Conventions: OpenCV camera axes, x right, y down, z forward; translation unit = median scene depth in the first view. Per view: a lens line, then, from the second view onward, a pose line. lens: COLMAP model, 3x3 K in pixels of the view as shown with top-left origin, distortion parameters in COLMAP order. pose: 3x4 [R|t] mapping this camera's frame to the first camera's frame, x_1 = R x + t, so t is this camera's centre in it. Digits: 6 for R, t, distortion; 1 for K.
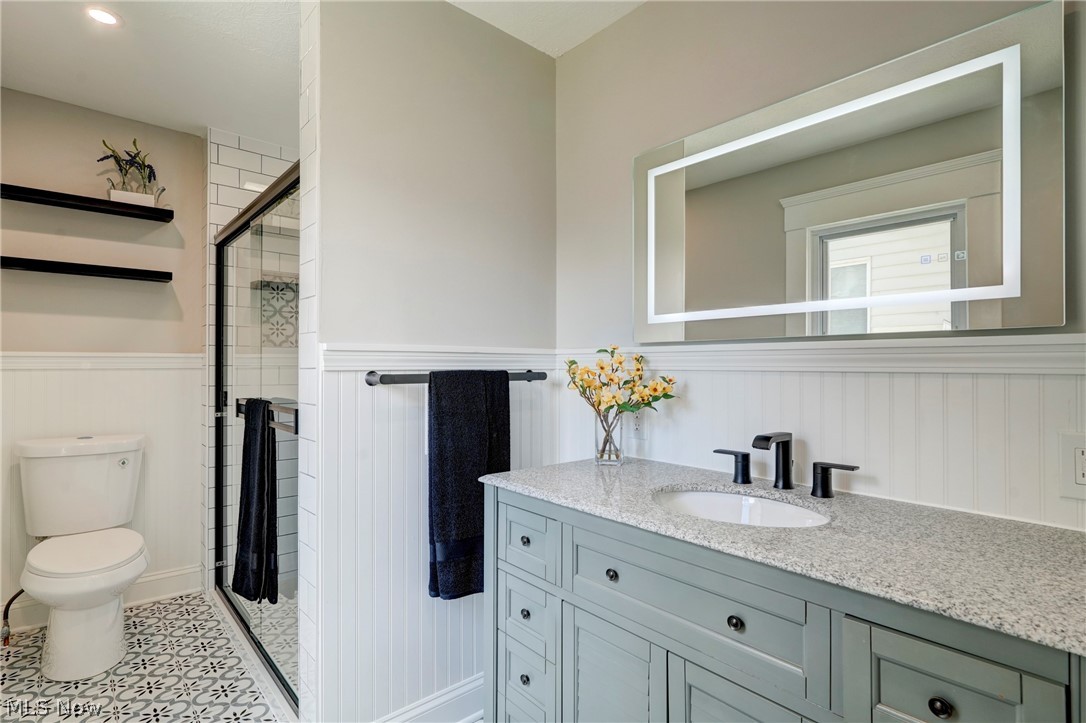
lens RADIAL K [[538.7, 0, 543.0], [0, 538.7, 361.5], [0, 0, 1]] dist [-0.002639, -0.000286]
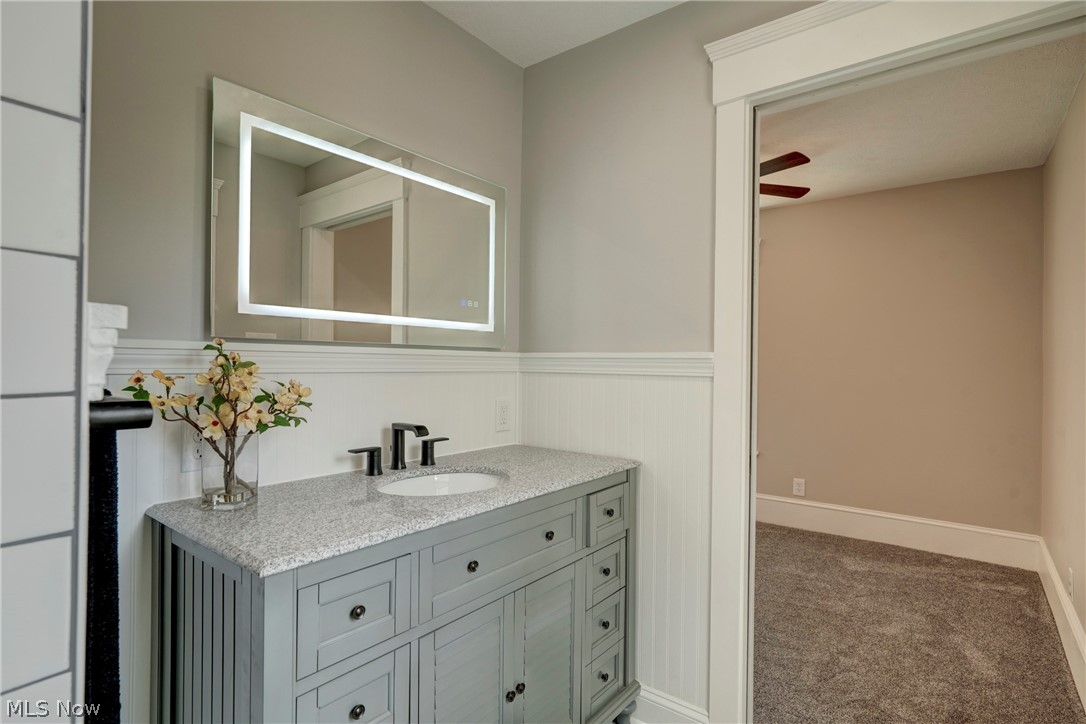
lens RADIAL K [[538.7, 0, 543.0], [0, 538.7, 362.0], [0, 0, 1]] dist [-0.002639, -0.000286]
pose [[-0.183243, -0.002570, 0.983064, -0.820671], [-0.019643, 0.999807, -0.001048, -0.010621], [-0.982871, -0.019502, -0.183258, 0.922098]]
